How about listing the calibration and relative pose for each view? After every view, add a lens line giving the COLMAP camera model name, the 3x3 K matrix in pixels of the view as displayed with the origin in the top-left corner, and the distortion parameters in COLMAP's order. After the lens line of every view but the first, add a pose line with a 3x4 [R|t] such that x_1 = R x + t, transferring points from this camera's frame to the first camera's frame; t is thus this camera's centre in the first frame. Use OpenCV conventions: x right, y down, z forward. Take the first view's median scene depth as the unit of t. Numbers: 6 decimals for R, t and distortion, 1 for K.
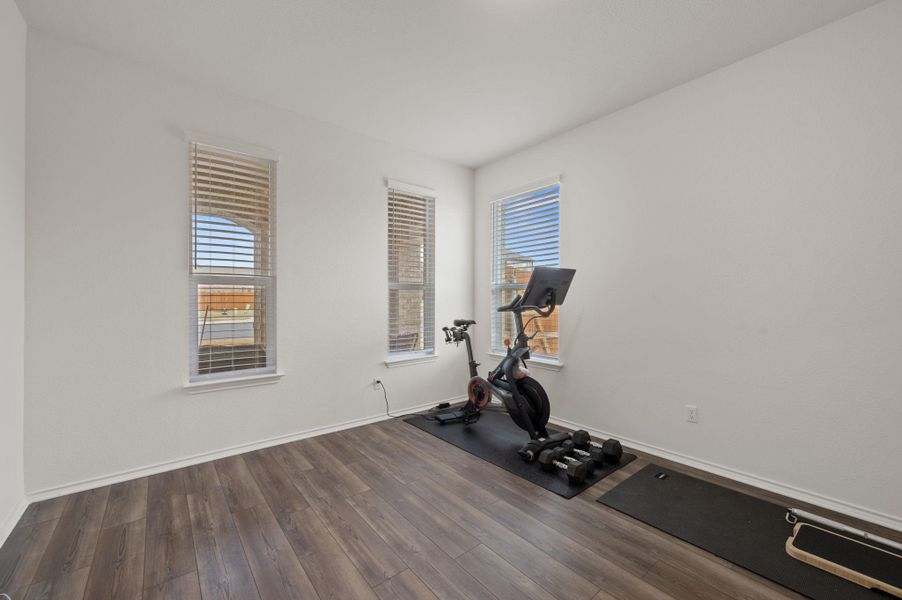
lens RADIAL K [[363.3, 0, 452.7], [0, 363.3, 299.5], [0, 0, 1]] dist [-0.002931, -0.000334]
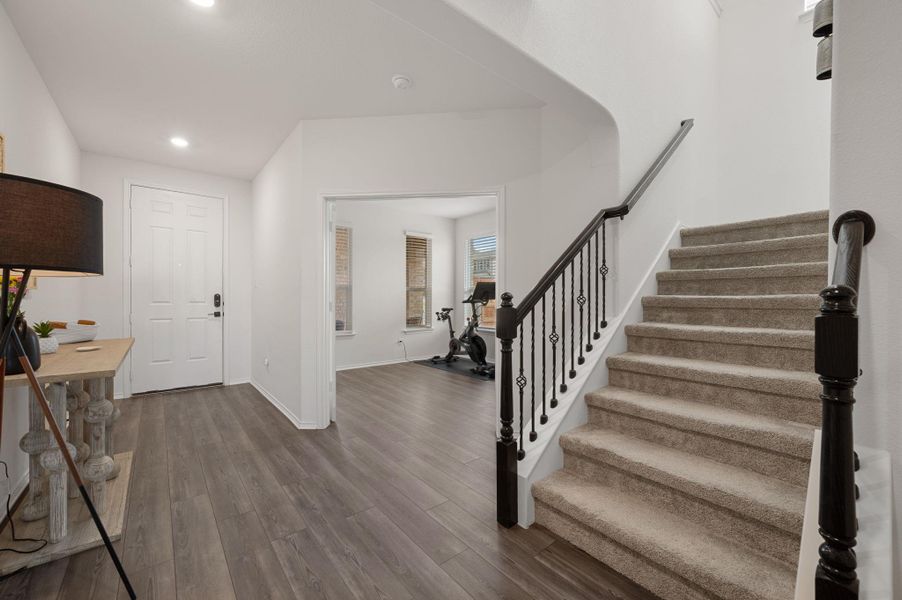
lens RADIAL K [[363.3, 0, 452.7], [0, 363.3, 299.5], [0, 0, 1]] dist [-0.002931, -0.000334]
pose [[0.999995, 0.001652, -0.002673, 0.064095], [-0.001641, 0.999989, 0.004369, 0.005215], [0.002680, -0.004365, 0.999987, -0.846620]]
